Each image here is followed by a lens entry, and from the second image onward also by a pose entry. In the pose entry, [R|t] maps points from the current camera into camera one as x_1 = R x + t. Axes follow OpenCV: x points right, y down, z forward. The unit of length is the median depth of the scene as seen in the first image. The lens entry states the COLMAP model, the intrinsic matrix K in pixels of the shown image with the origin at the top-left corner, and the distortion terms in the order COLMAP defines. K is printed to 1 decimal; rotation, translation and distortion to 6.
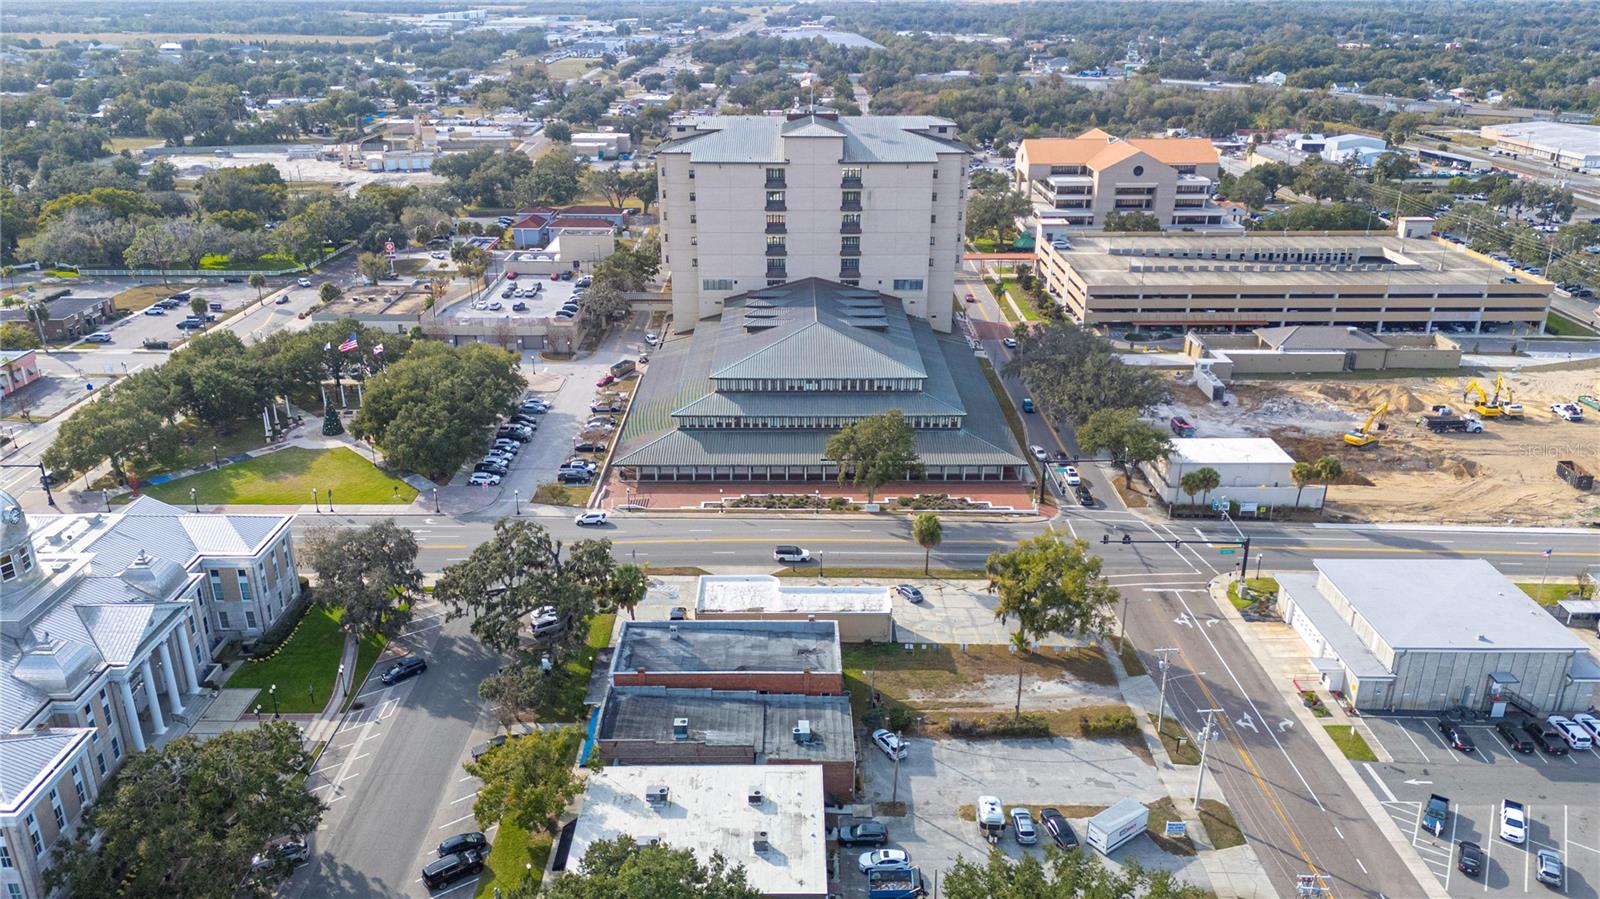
lens RADIAL K [[1169.4, 0, 800.0], [0, 1169.4, 449.5], [0, 0, 1]] dist [0.082188, -0.082785]
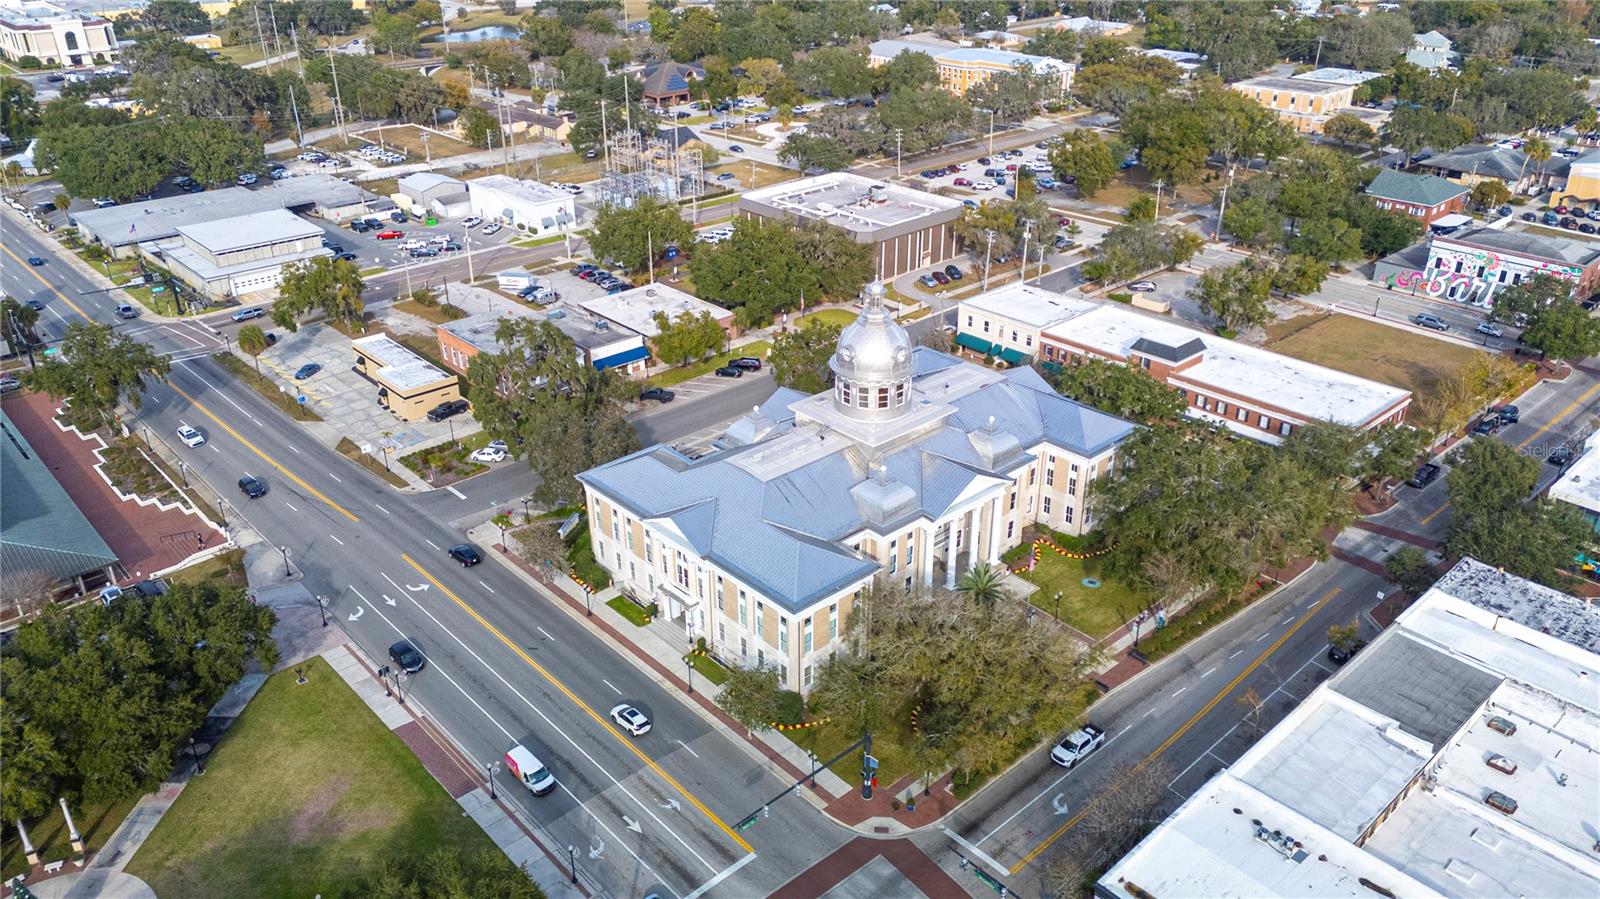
lens RADIAL K [[1169.4, 0, 800.0], [0, 1169.4, 449.5], [0, 0, 1]] dist [0.082188, -0.082785]
pose [[-0.672865, -0.331626, 0.661270, -0.897488], [0.277738, 0.715254, 0.641306, -0.382876], [-0.685649, 0.615172, -0.389164, 0.975857]]
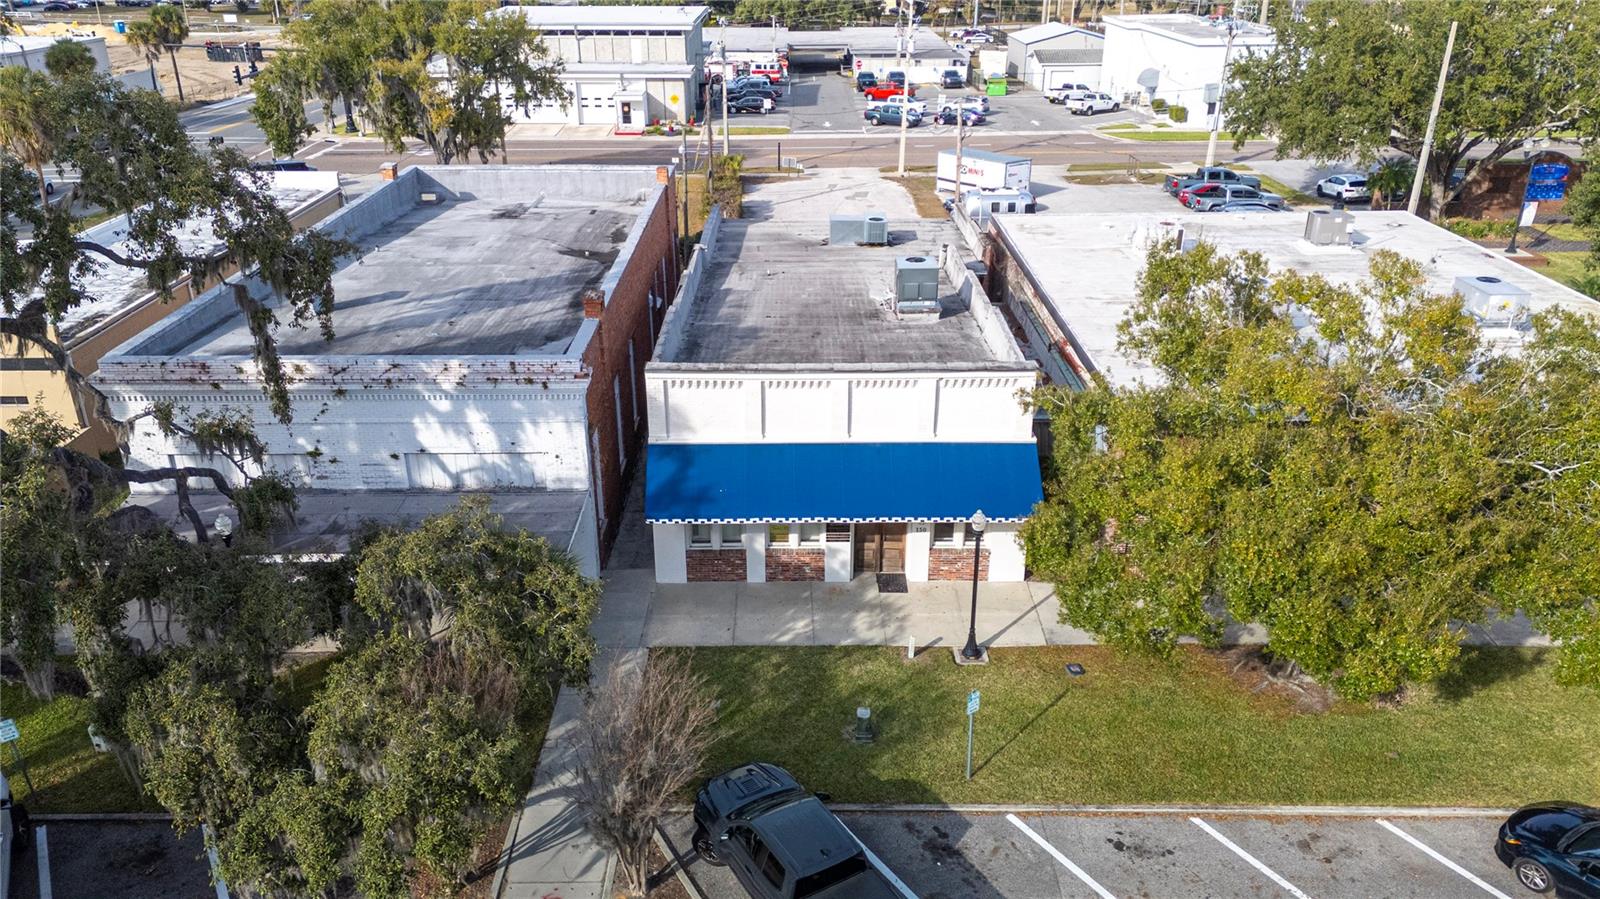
lens RADIAL K [[1169.4, 0, 800.0], [0, 1169.4, 449.5], [0, 0, 1]] dist [0.082188, -0.082785]
pose [[-0.002757, -0.409325, 0.912384, -0.253173], [0.371458, 0.846687, 0.380973, 0.091654], [-0.928446, 0.339963, 0.149712, 0.627277]]
